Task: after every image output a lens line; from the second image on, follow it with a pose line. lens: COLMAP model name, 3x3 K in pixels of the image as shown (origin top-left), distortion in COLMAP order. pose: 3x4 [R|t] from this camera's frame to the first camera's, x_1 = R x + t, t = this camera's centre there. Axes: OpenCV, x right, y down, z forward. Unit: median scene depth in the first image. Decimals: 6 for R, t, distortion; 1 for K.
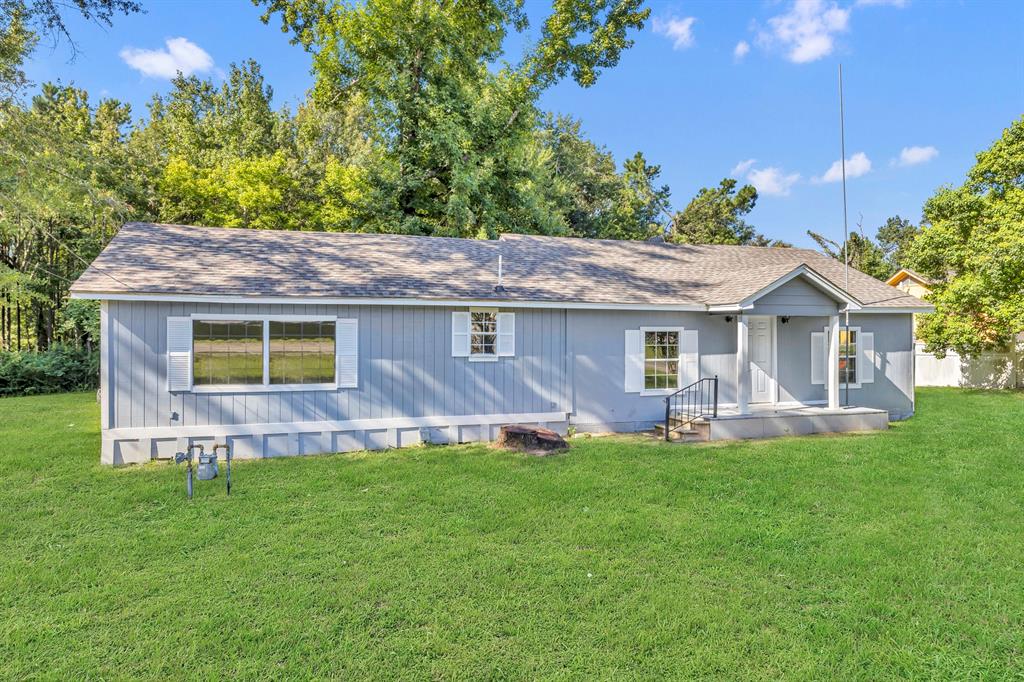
lens RADIAL K [[435.6, 0, 508.0], [0, 435.6, 337.9], [0, 0, 1]] dist [0.000651, 0.000137]
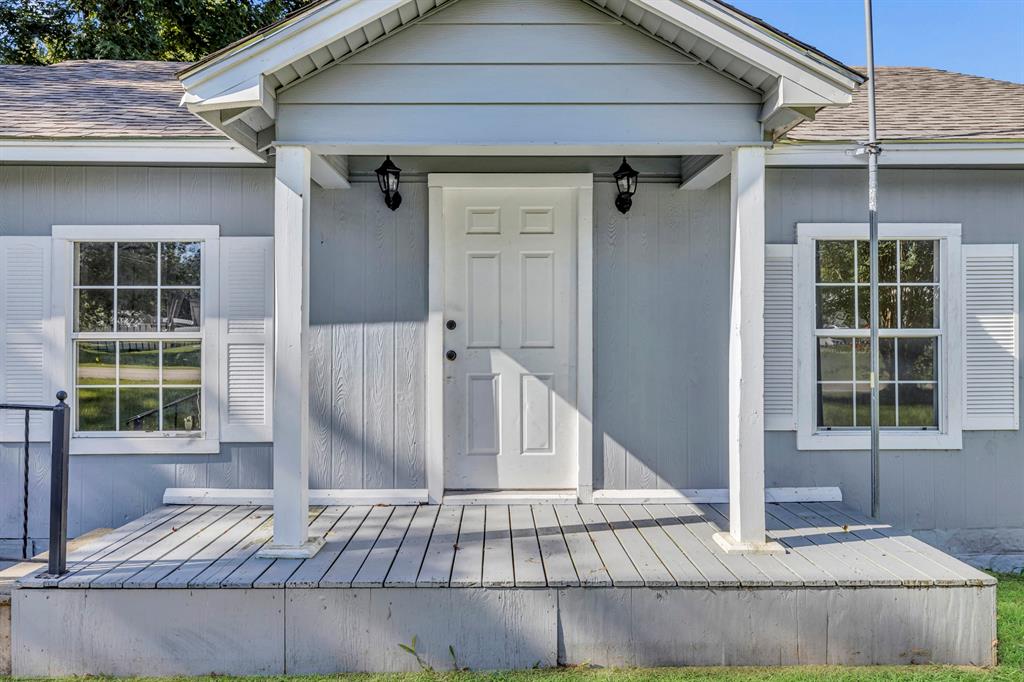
lens RADIAL K [[435.6, 0, 508.0], [0, 435.6, 337.9], [0, 0, 1]] dist [0.000651, 0.000137]
pose [[0.978811, 0.004108, -0.204726, 0.623382], [-0.001340, 0.999906, 0.013654, 0.044087], [0.204763, -0.013091, 0.978724, 0.715009]]
